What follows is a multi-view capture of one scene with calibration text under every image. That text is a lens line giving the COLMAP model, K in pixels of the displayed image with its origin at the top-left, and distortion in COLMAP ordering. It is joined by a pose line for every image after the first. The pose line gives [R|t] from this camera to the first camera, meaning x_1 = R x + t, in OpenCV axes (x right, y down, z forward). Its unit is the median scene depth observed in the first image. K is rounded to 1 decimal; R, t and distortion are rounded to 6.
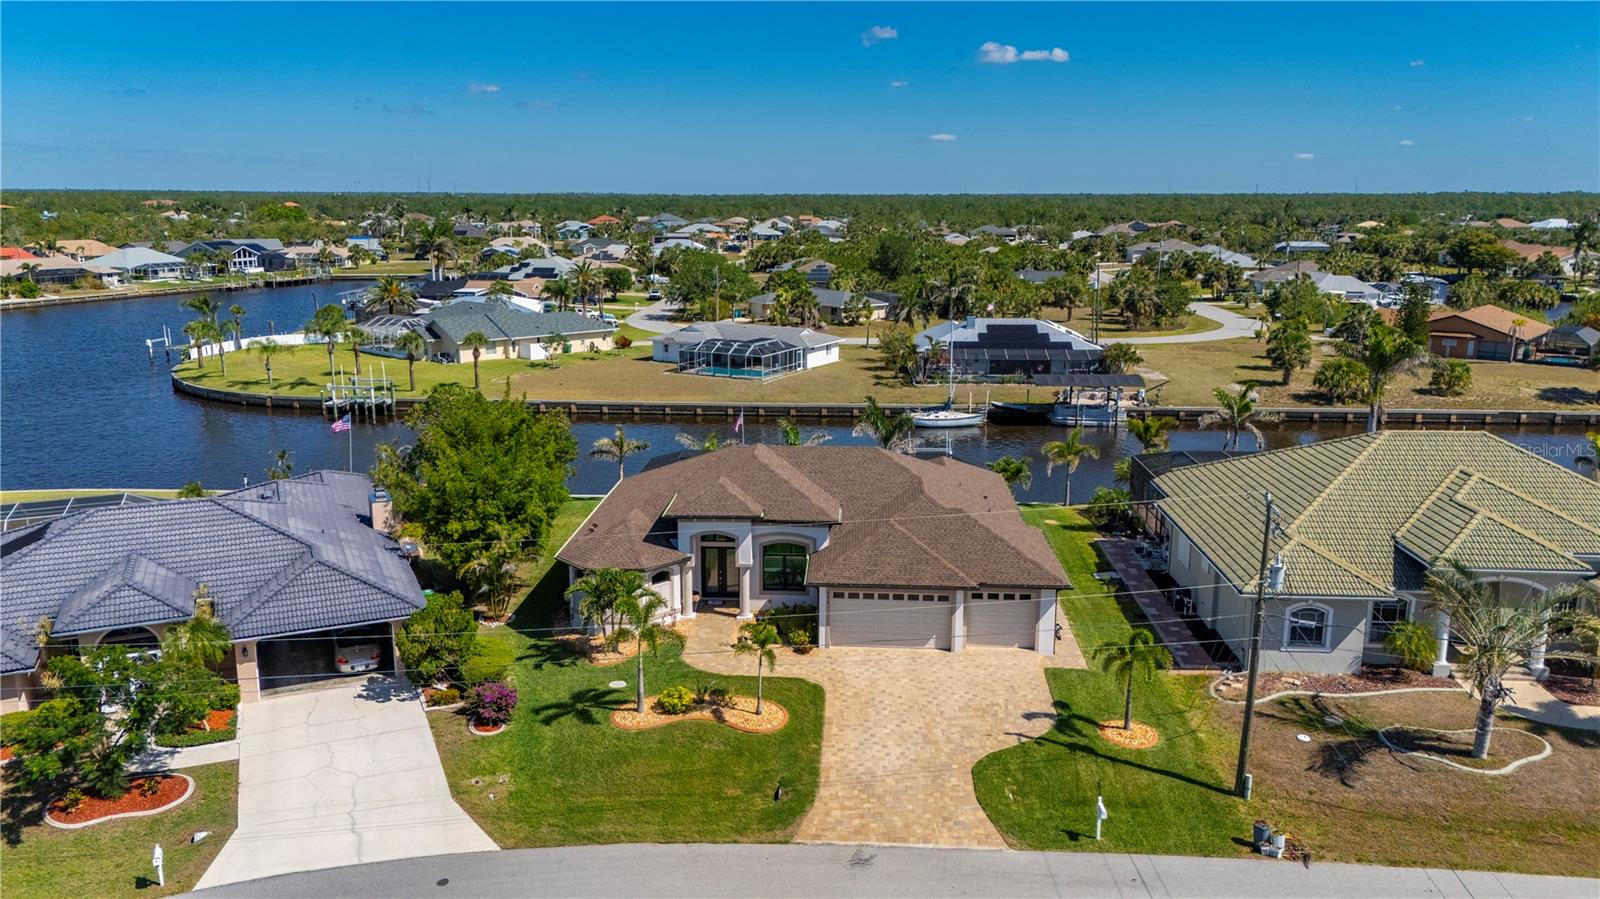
lens RADIAL K [[1175.9, 0, 800.0], [0, 1175.9, 449.5], [0, 0, 1]] dist [0.073547, -0.061264]
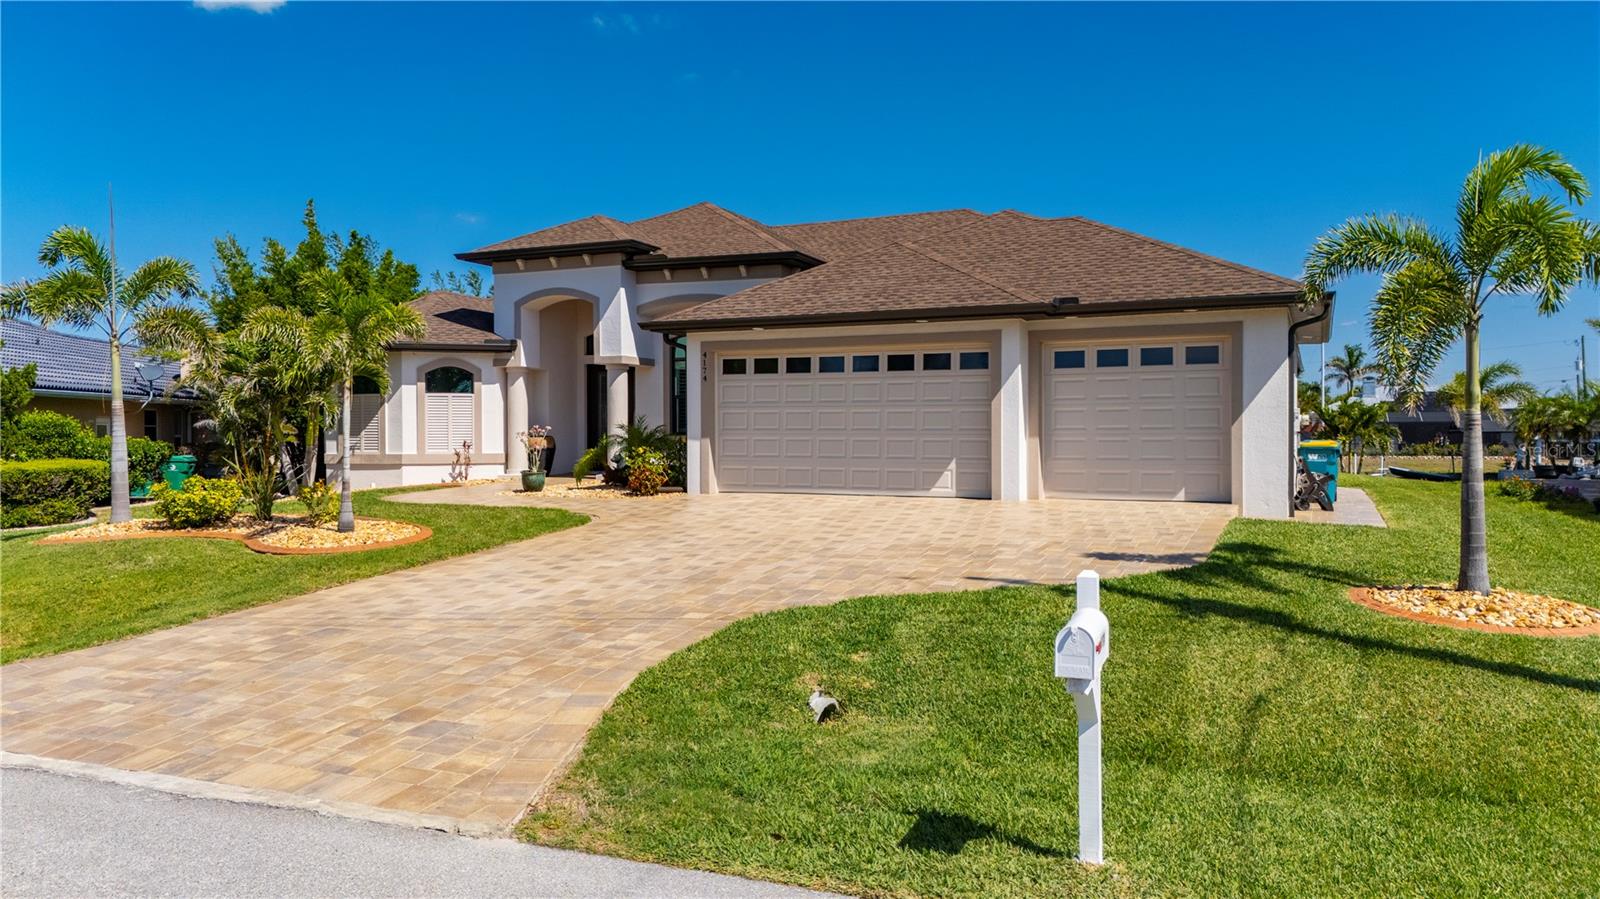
lens RADIAL K [[1169.7, 0, 800.0], [0, 1169.7, 449.5], [0, 0, 1]] dist [0.090987, -0.107060]
pose [[0.936286, -0.002635, -0.351229, 0.194913], [-0.068346, 0.979491, -0.189540, 0.222408], [0.344526, 0.201468, 0.916904, 0.606212]]
